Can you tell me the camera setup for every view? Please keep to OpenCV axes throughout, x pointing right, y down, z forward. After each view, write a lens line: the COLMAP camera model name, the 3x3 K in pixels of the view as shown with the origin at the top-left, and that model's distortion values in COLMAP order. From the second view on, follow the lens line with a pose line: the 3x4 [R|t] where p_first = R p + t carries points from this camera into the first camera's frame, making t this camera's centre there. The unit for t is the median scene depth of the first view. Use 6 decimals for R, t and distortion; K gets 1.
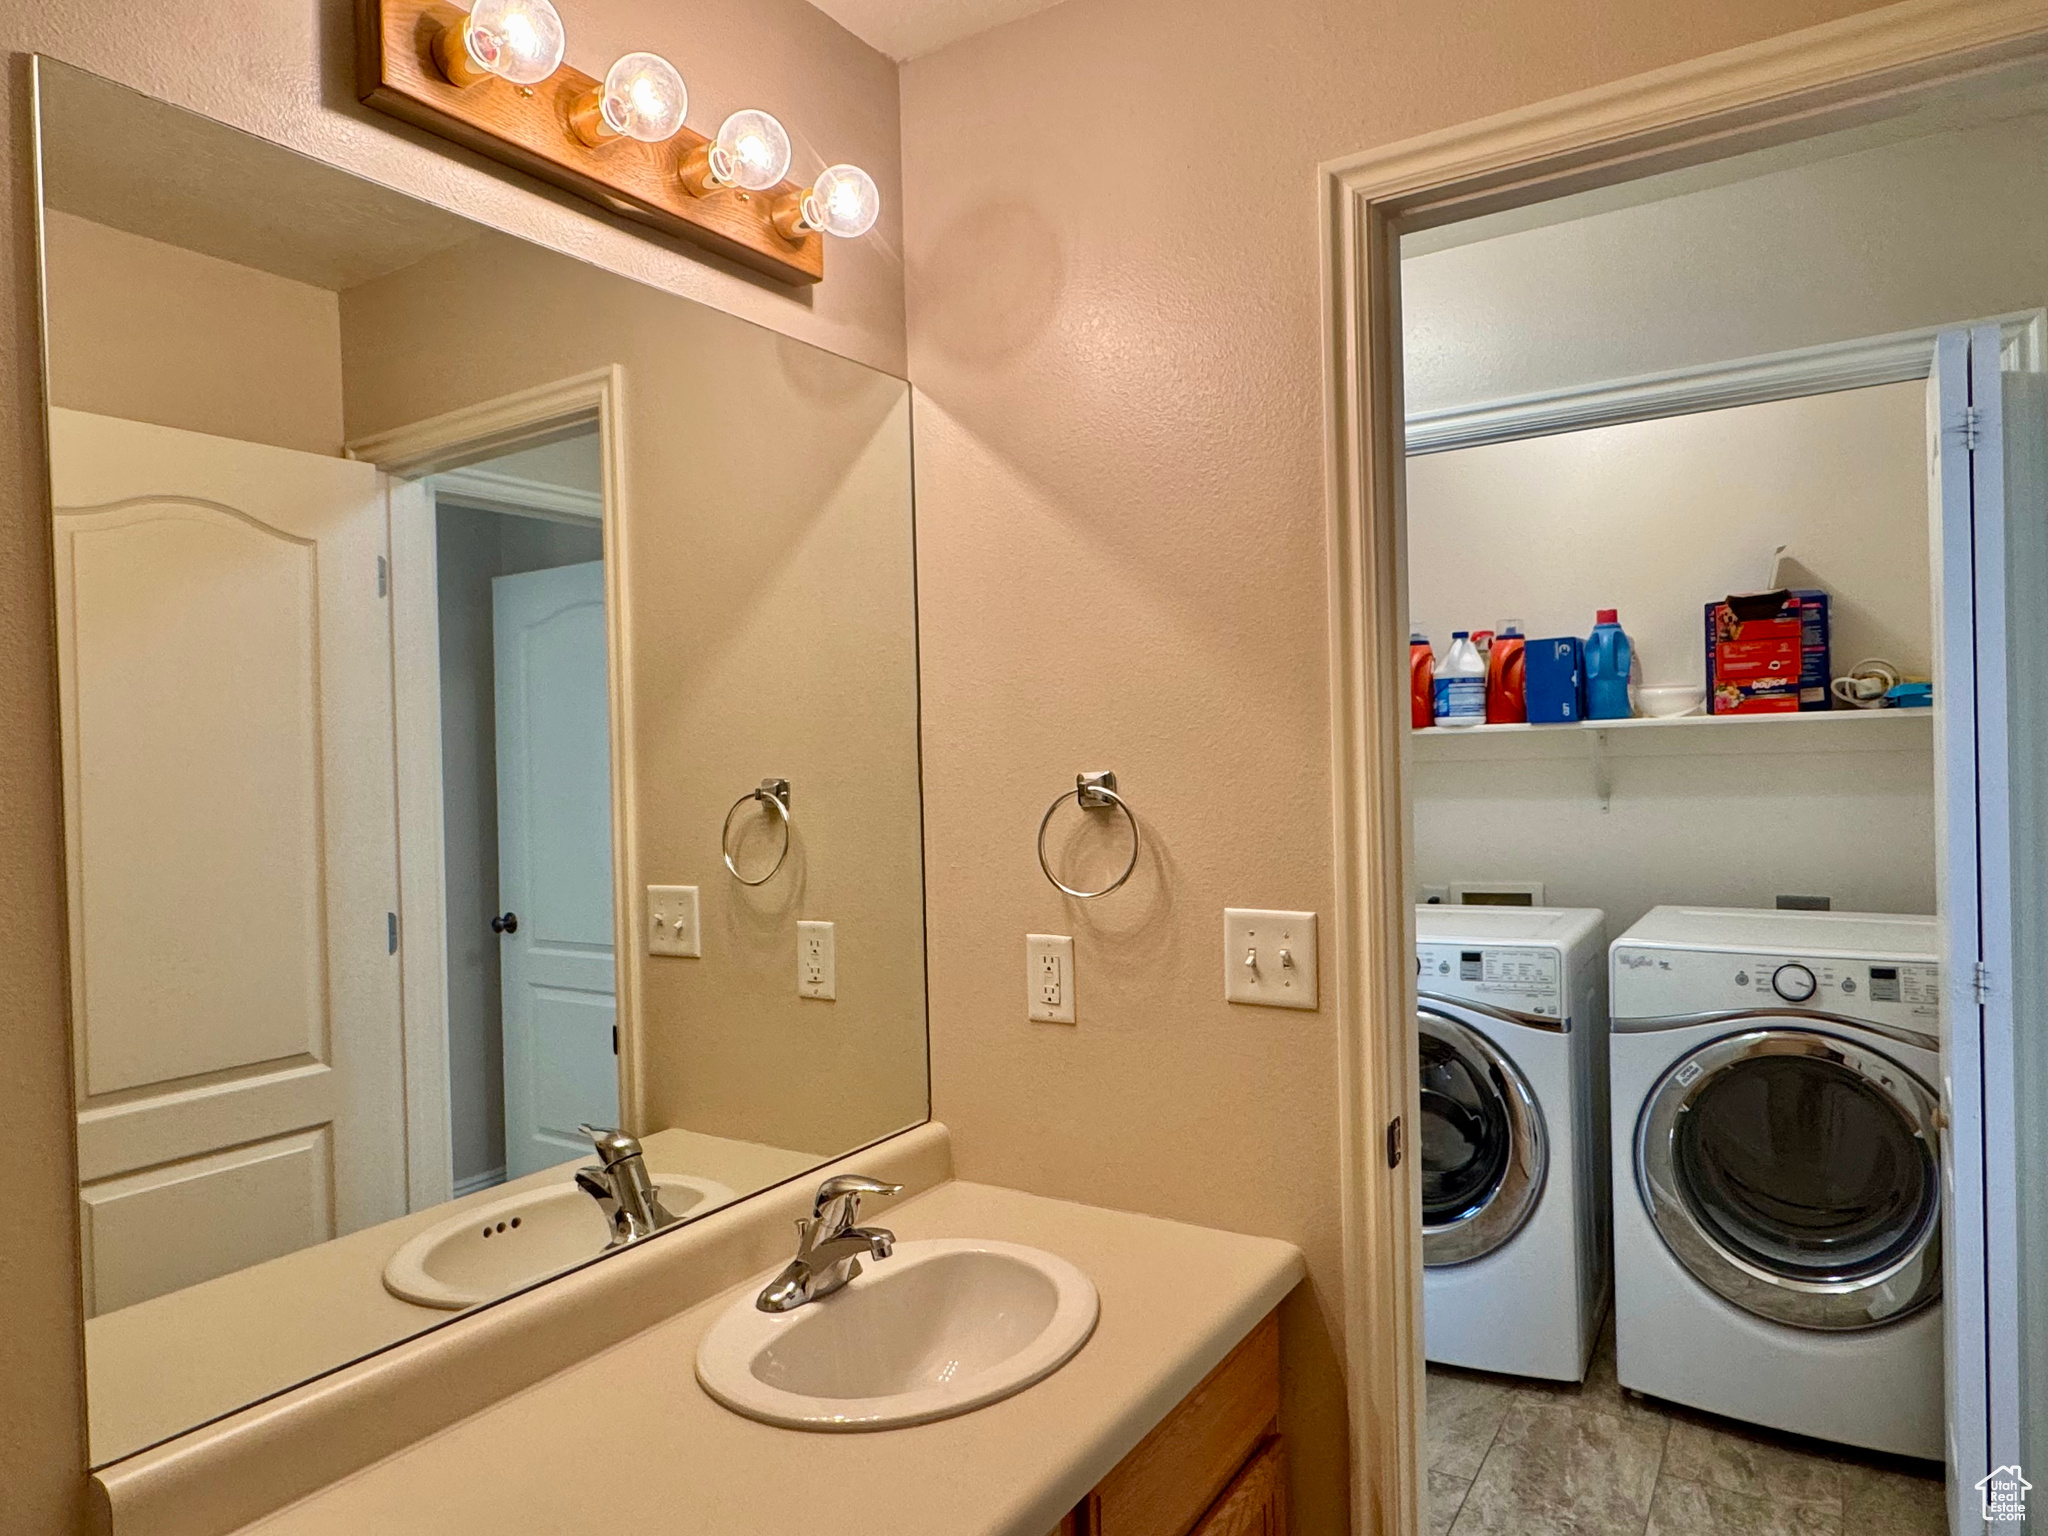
lens RADIAL K [[1291.7, 0, 1021.4], [0, 1291.7, 778.0], [0, 0, 1]] dist [-0.007534, 0.005384]
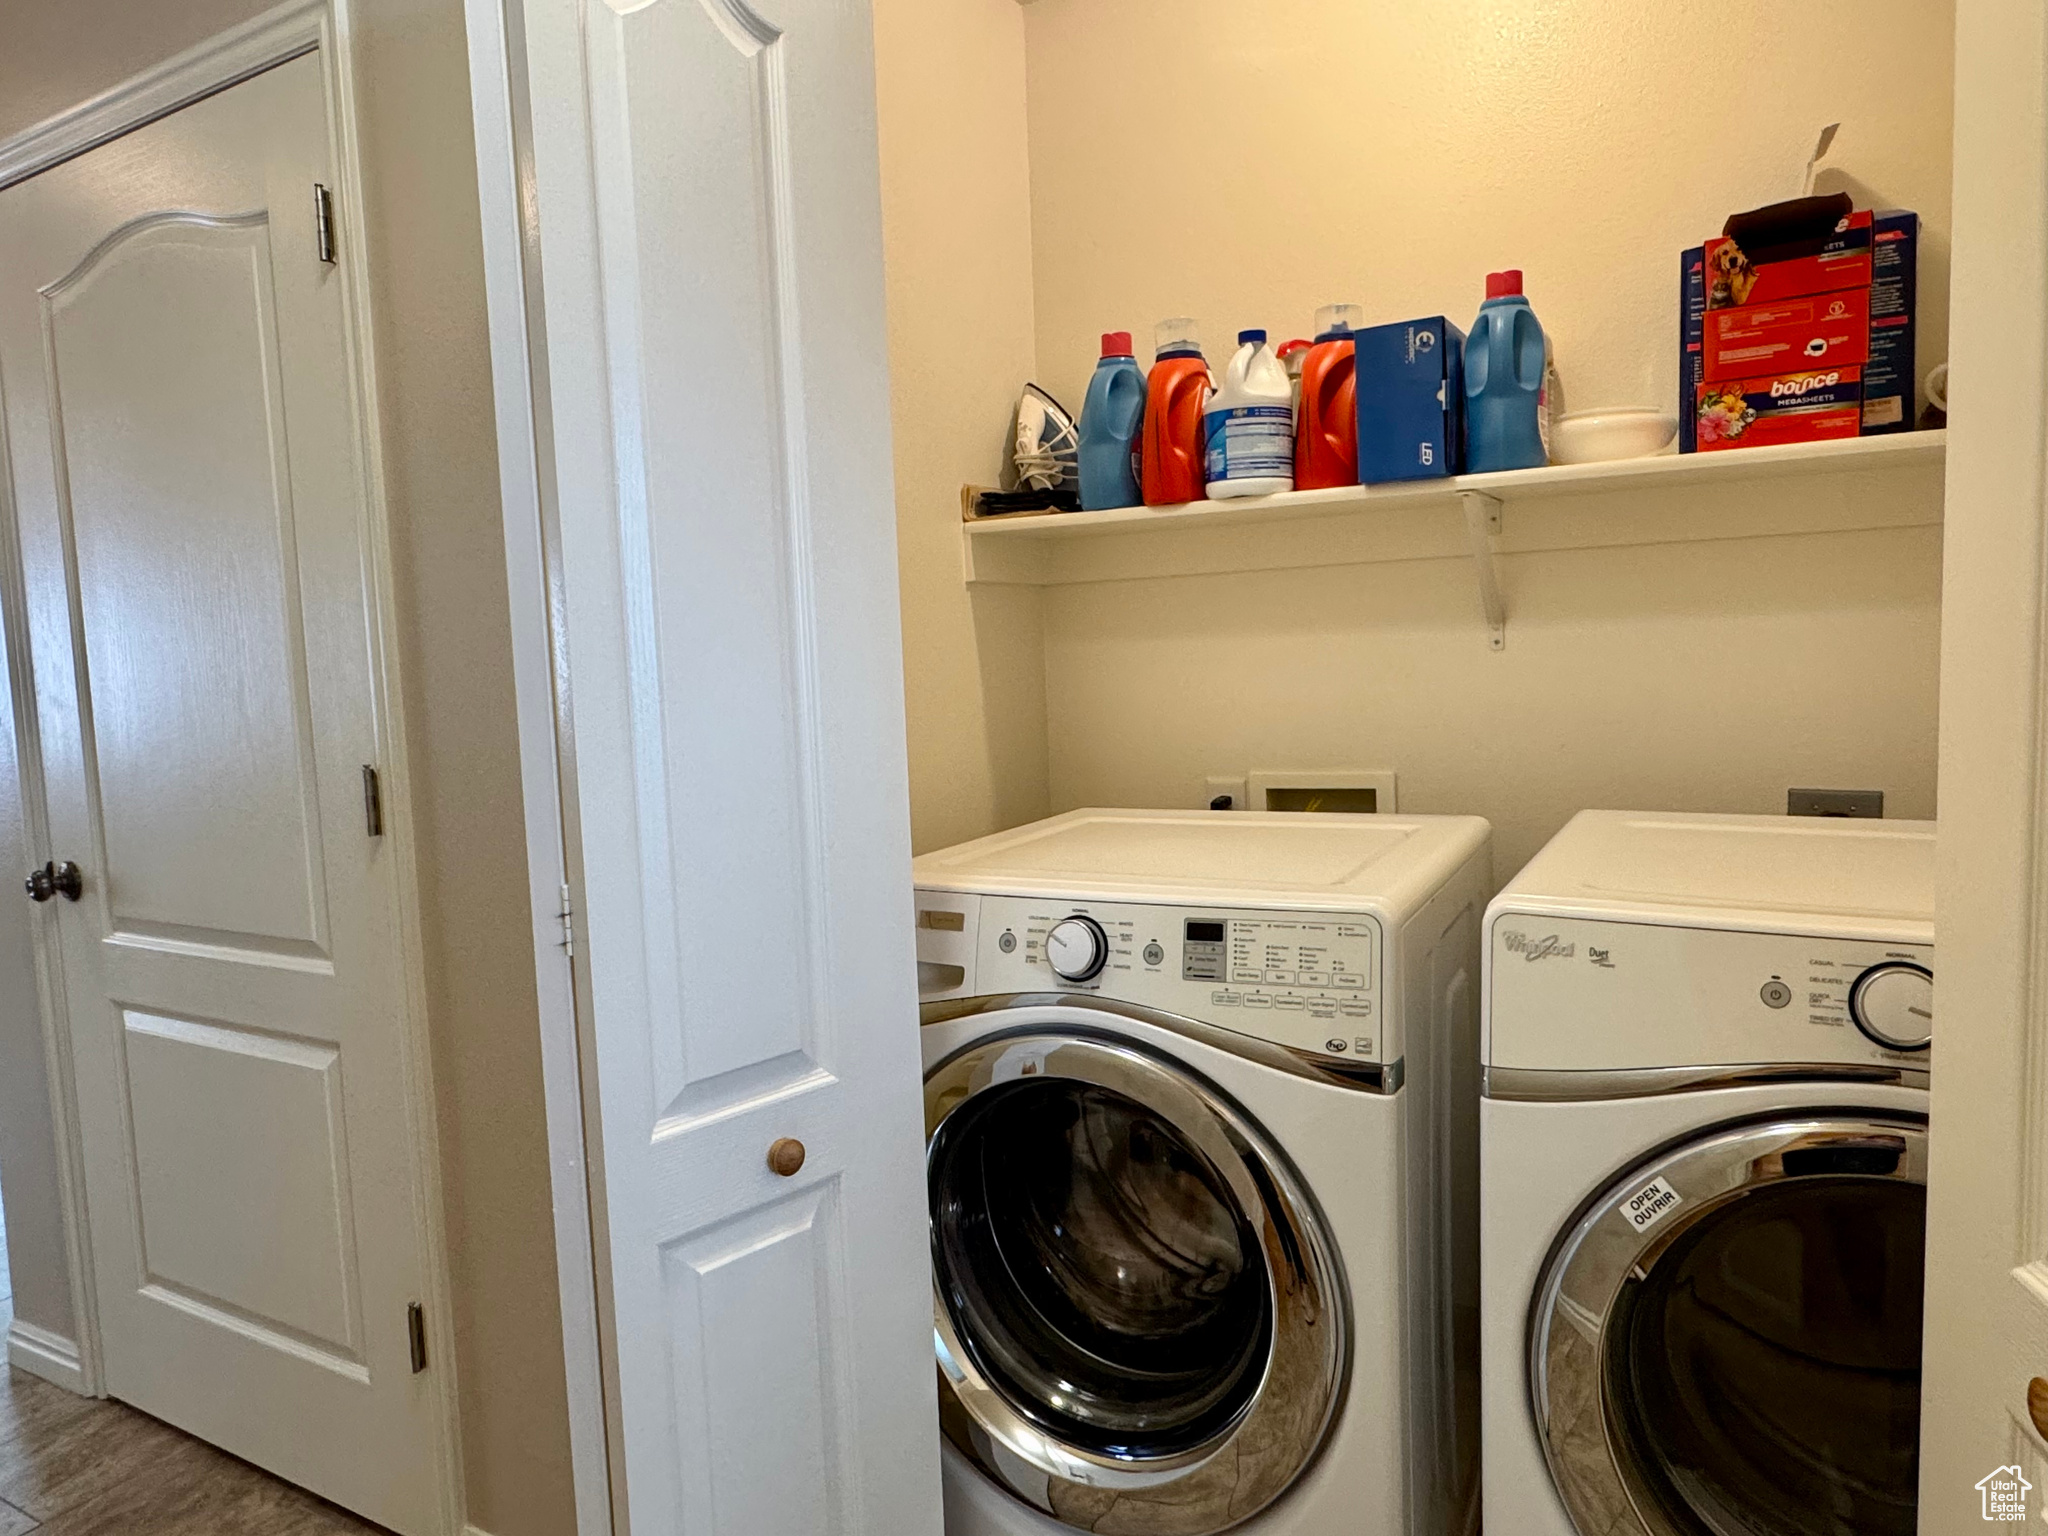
lens RADIAL K [[1291.7, 0, 1027.7], [0, 1291.7, 760.5], [0, 0, 1]] dist [-0.007534, 0.005384]
pose [[0.998328, -0.012488, 0.056433, 0.234969], [0.008402, 0.997365, 0.072065, 0.036807], [-0.057184, -0.071470, 0.995802, 0.485829]]
